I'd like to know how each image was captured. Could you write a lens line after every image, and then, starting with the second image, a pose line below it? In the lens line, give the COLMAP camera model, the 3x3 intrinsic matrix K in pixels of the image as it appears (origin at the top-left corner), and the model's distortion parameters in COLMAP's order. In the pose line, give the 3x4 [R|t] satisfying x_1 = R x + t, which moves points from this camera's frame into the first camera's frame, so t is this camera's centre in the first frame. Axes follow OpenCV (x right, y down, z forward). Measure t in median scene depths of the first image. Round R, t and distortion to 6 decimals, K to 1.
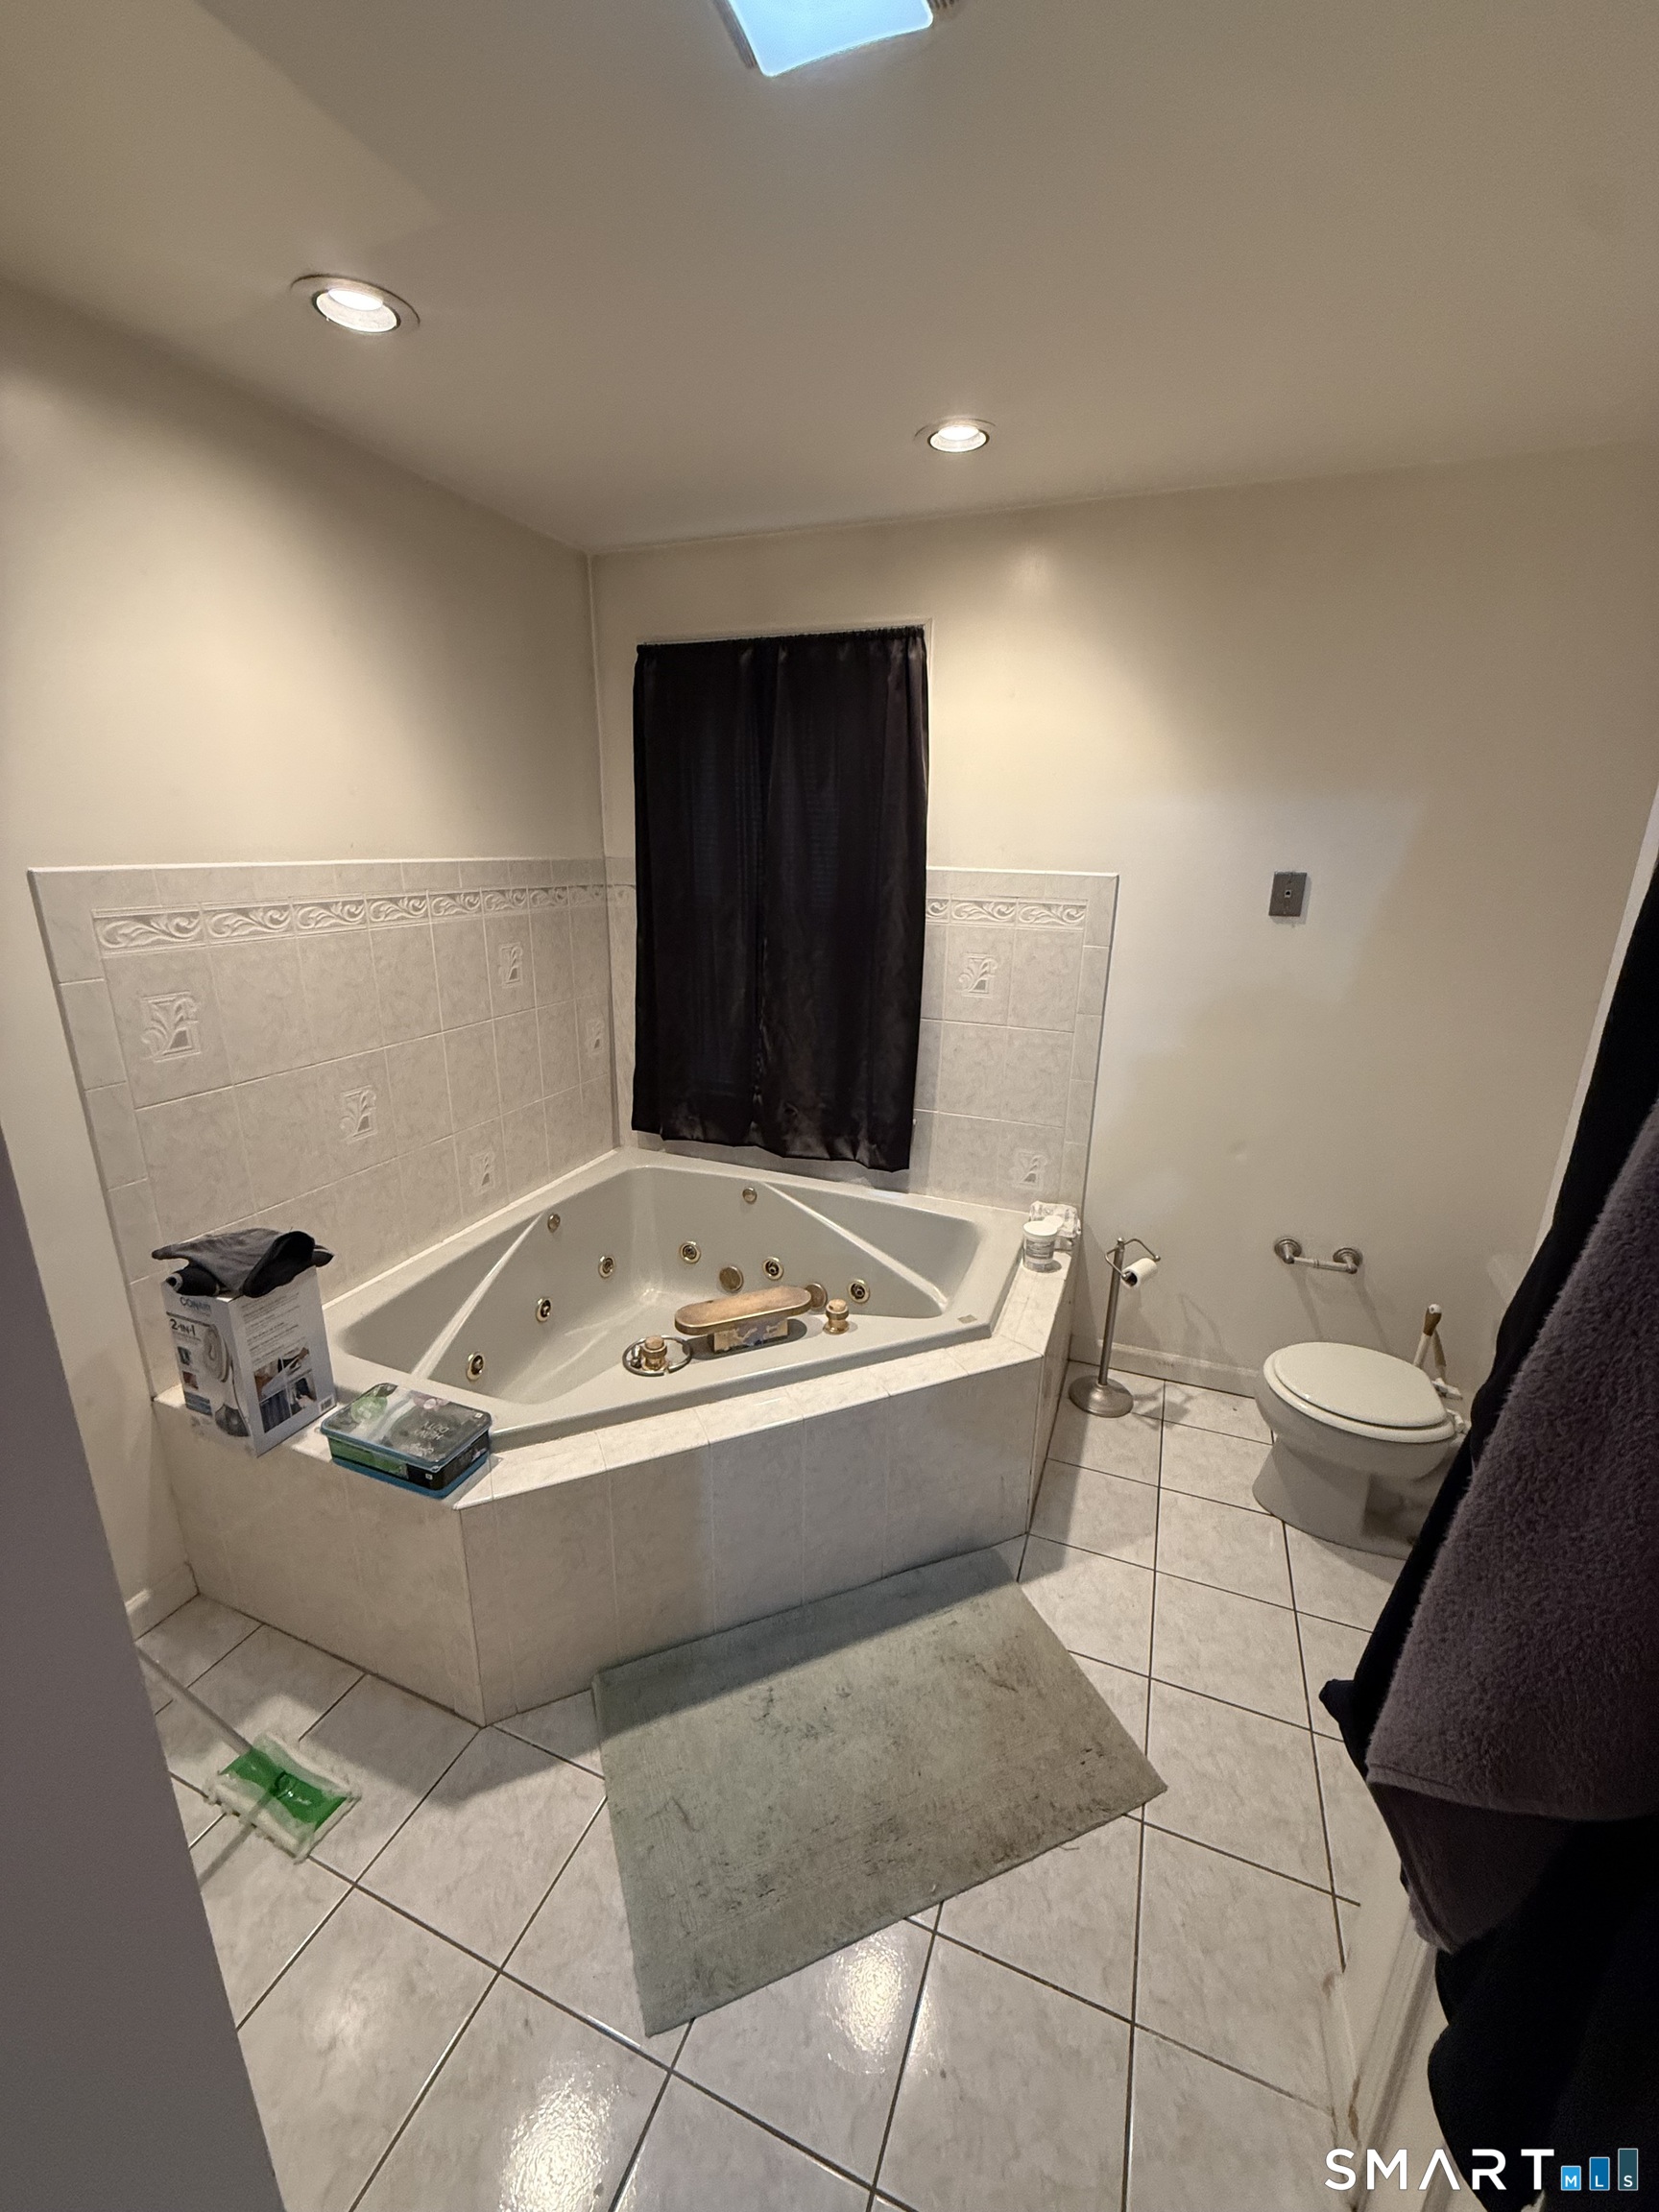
lens RADIAL K [[883.7, 0, 834.1], [0, 883.7, 1101.7], [0, 0, 1]] dist [-0.001332, 0.000651]
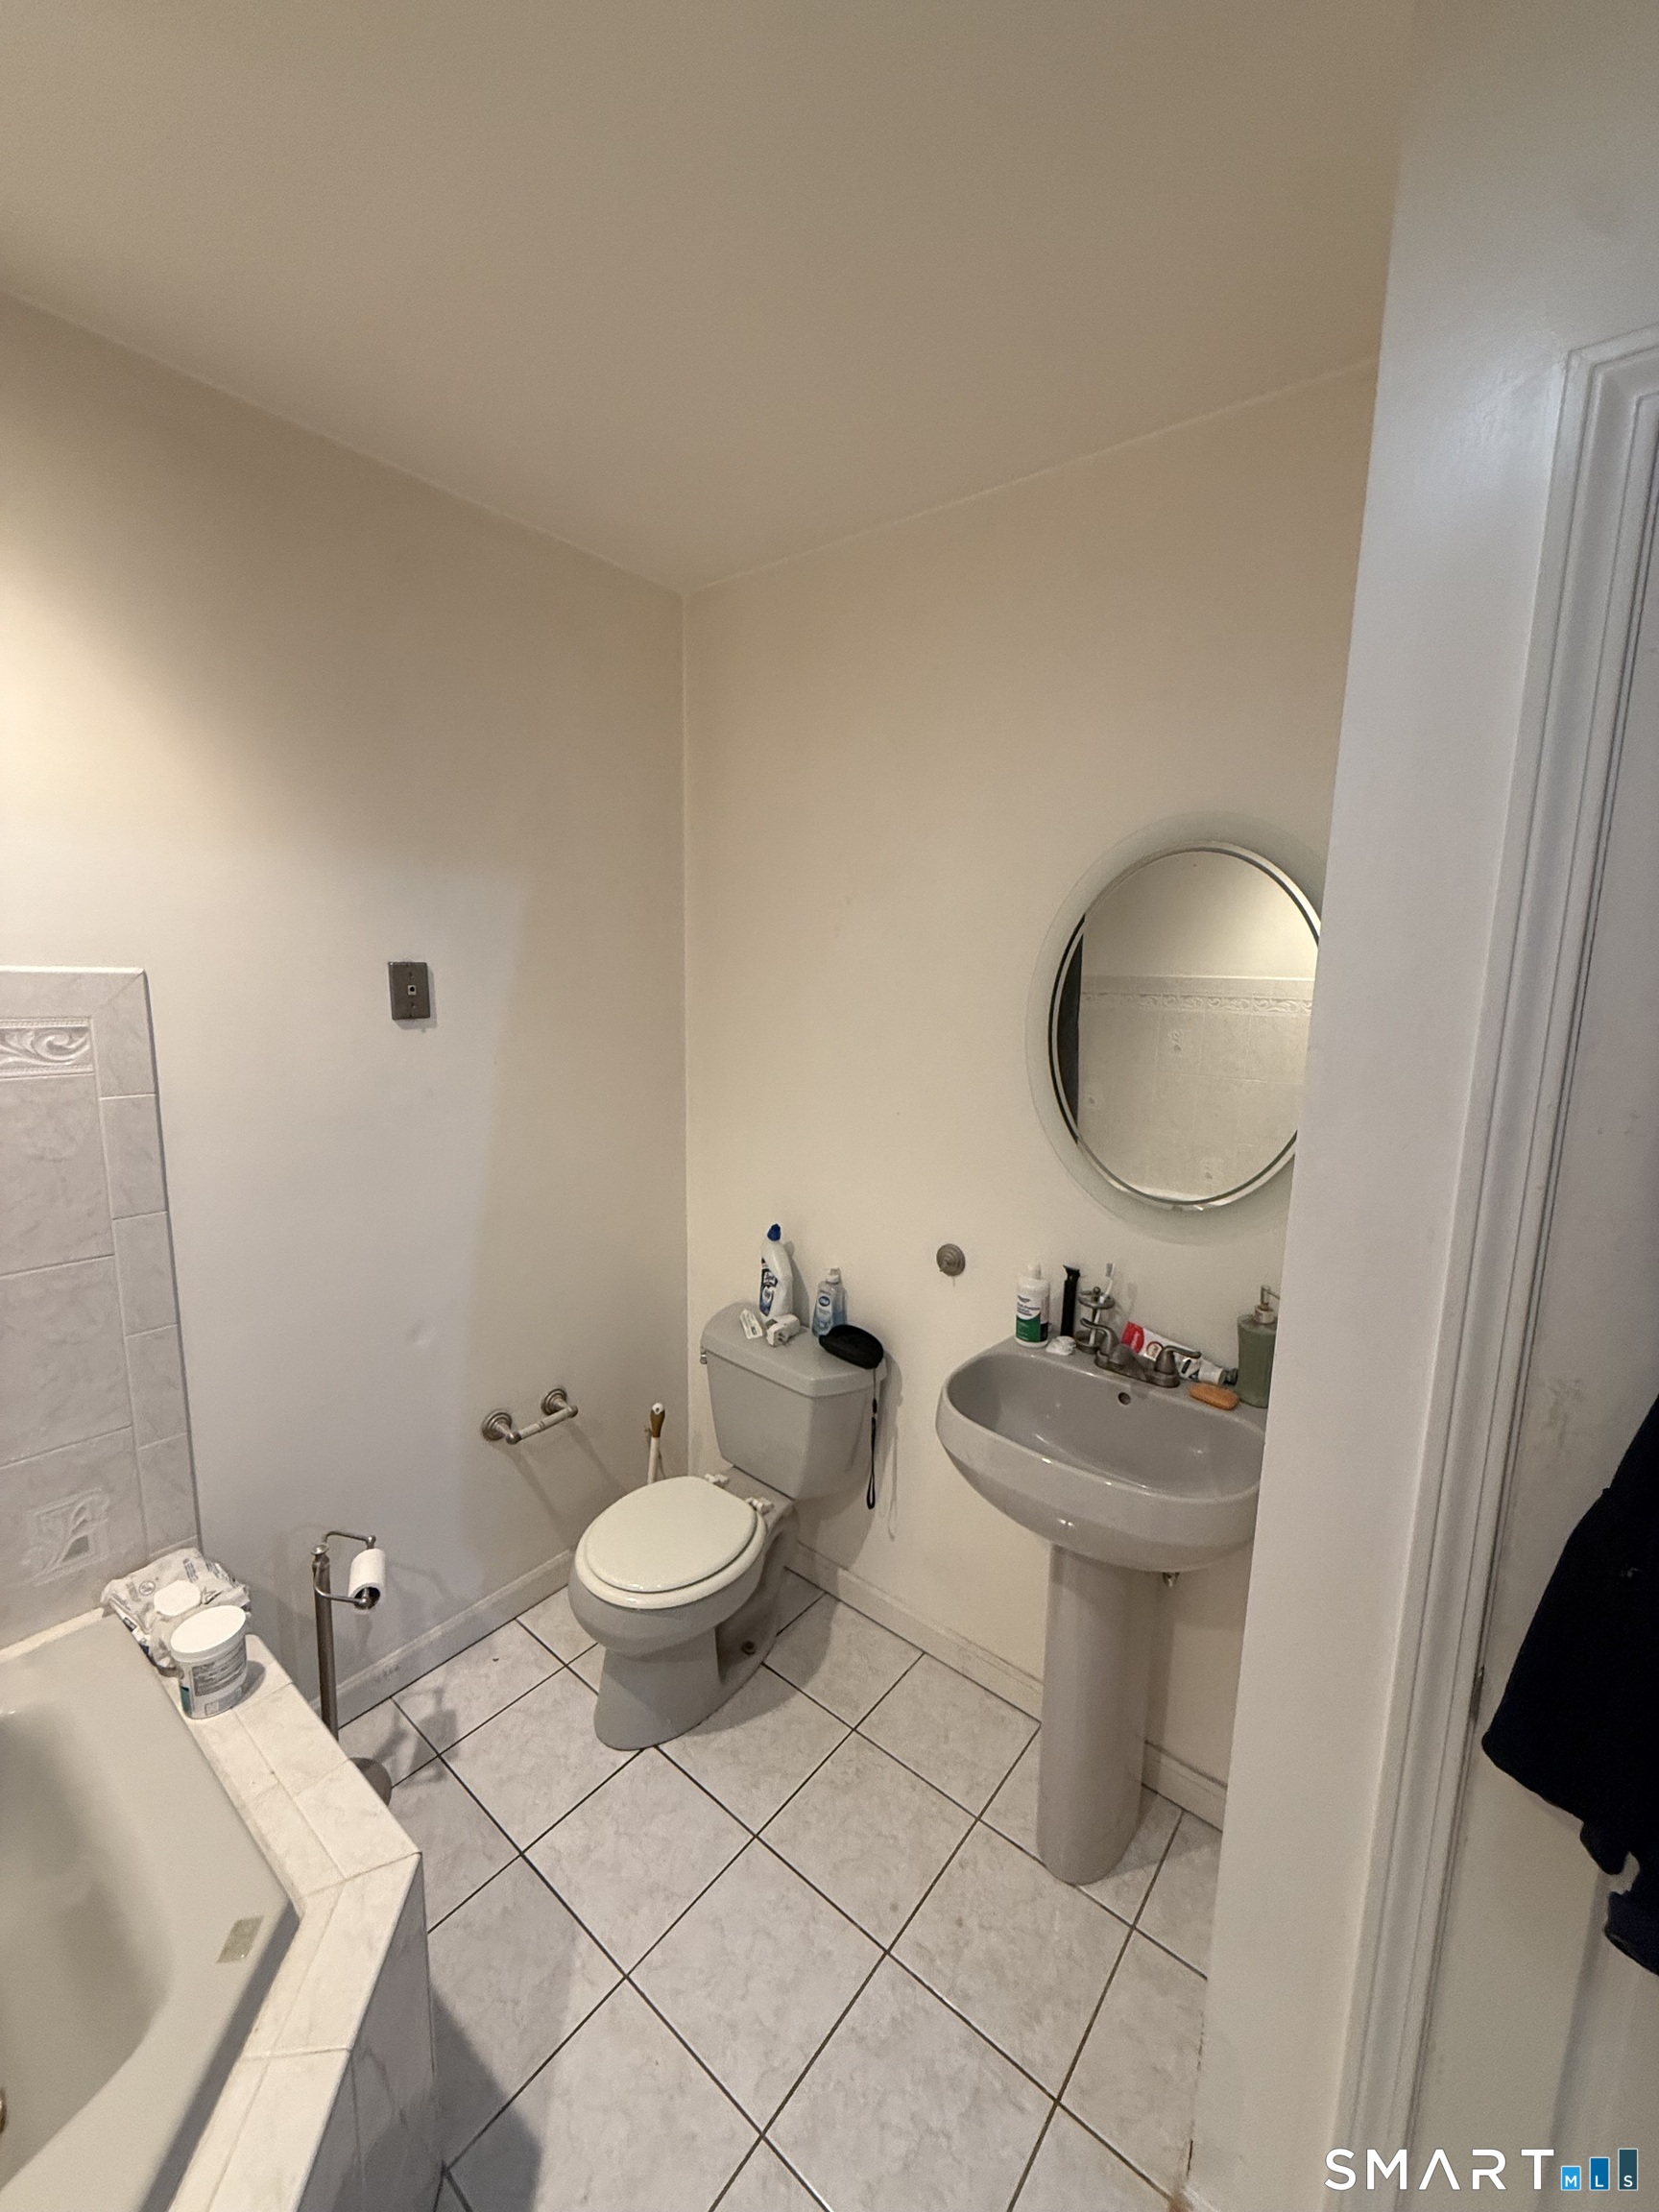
lens RADIAL K [[883.7, 0, 827.1], [0, 883.7, 1098.3], [0, 0, 1]] dist [-0.001332, 0.000651]
pose [[0.303307, -0.159504, 0.939448, -0.095996], [0.250483, 0.964565, 0.082898, -0.109520], [-0.919382, 0.210172, 0.332513, 0.404476]]
